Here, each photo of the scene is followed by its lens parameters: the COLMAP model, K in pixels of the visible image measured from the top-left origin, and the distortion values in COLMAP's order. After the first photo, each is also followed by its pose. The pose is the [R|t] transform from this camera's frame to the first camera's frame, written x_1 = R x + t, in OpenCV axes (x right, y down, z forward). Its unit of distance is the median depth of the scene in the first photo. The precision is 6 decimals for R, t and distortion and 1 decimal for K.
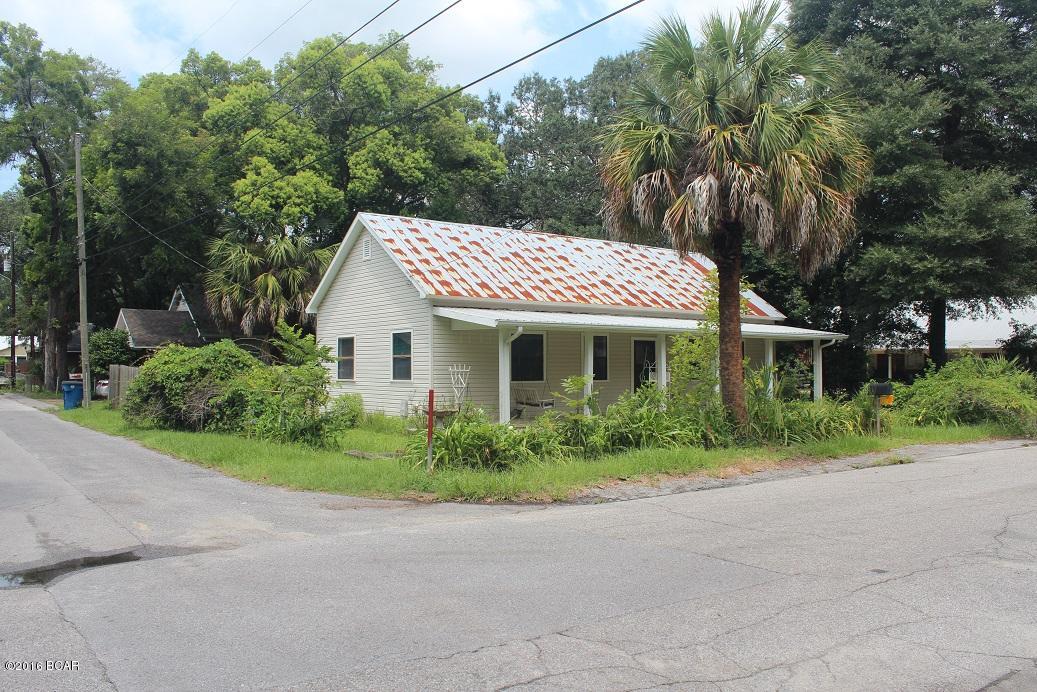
lens RADIAL K [[844.9, 0, 517.8], [0, 844.9, 349.9], [0, 0, 1]] dist [-0.101878, 0.049327]
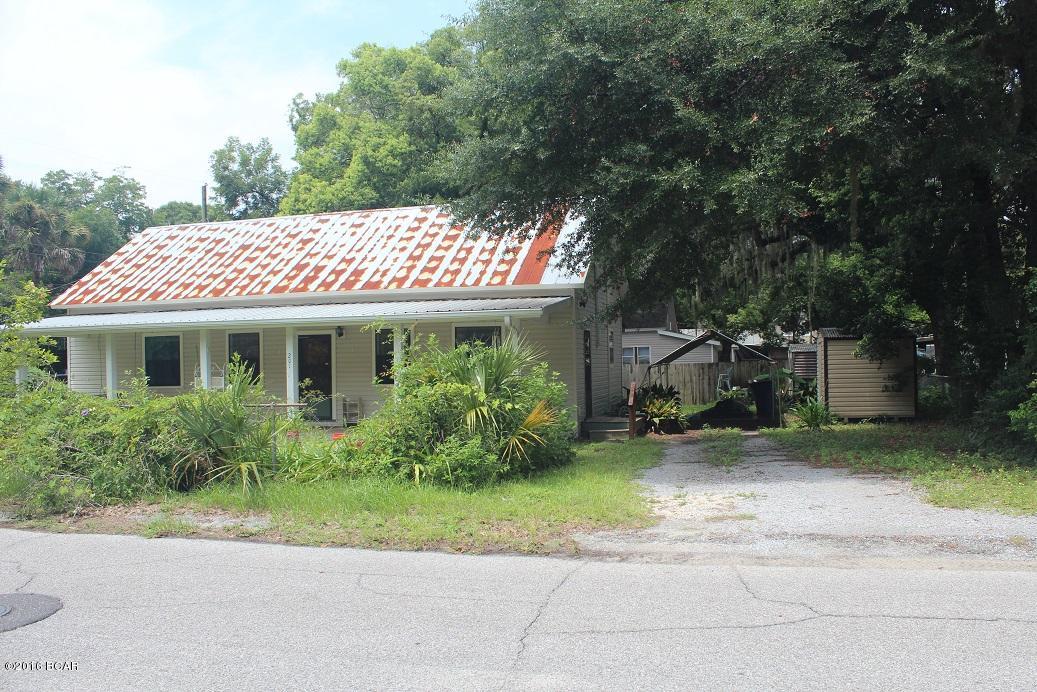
lens RADIAL K [[844.9, 0, 520.1], [0, 844.9, 347.0], [0, 0, 1]] dist [-0.101878, 0.049327]
pose [[0.663277, -0.031754, -0.747700, 0.868377], [0.038296, 0.999231, -0.008465, 0.013790], [0.747394, -0.023019, 0.663982, 0.631796]]
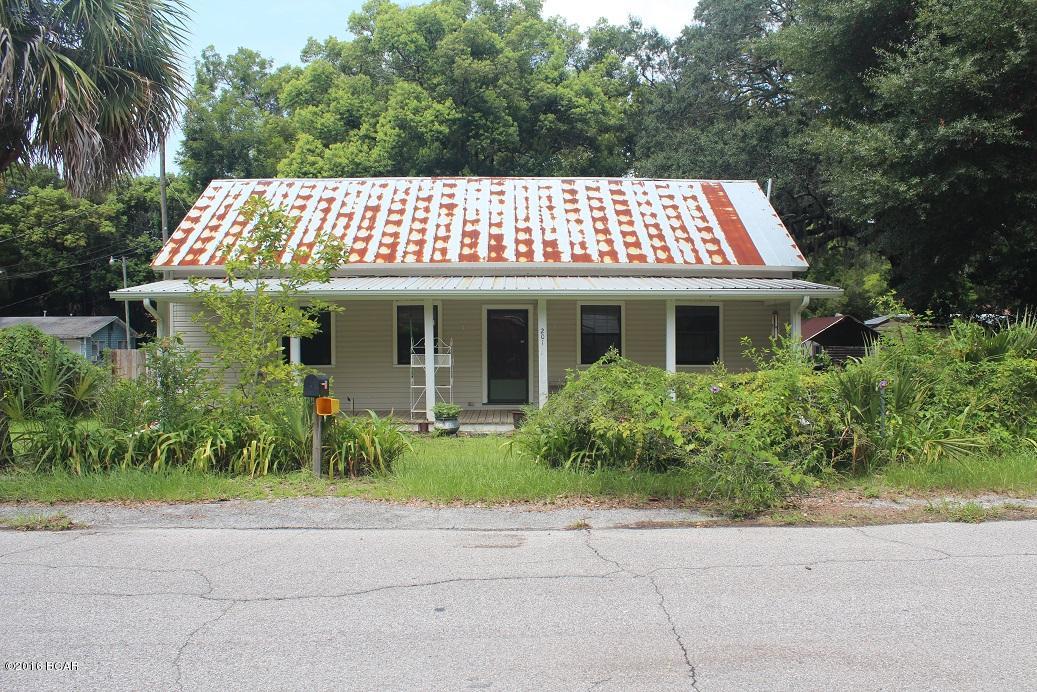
lens RADIAL K [[844.9, 0, 517.8], [0, 844.9, 349.3], [0, 0, 1]] dist [-0.101878, 0.049327]
pose [[0.830829, -0.004507, -0.556510, 0.532403], [0.017650, 0.999678, 0.018253, 0.009140], [0.556248, -0.024988, 0.830641, 0.391553]]
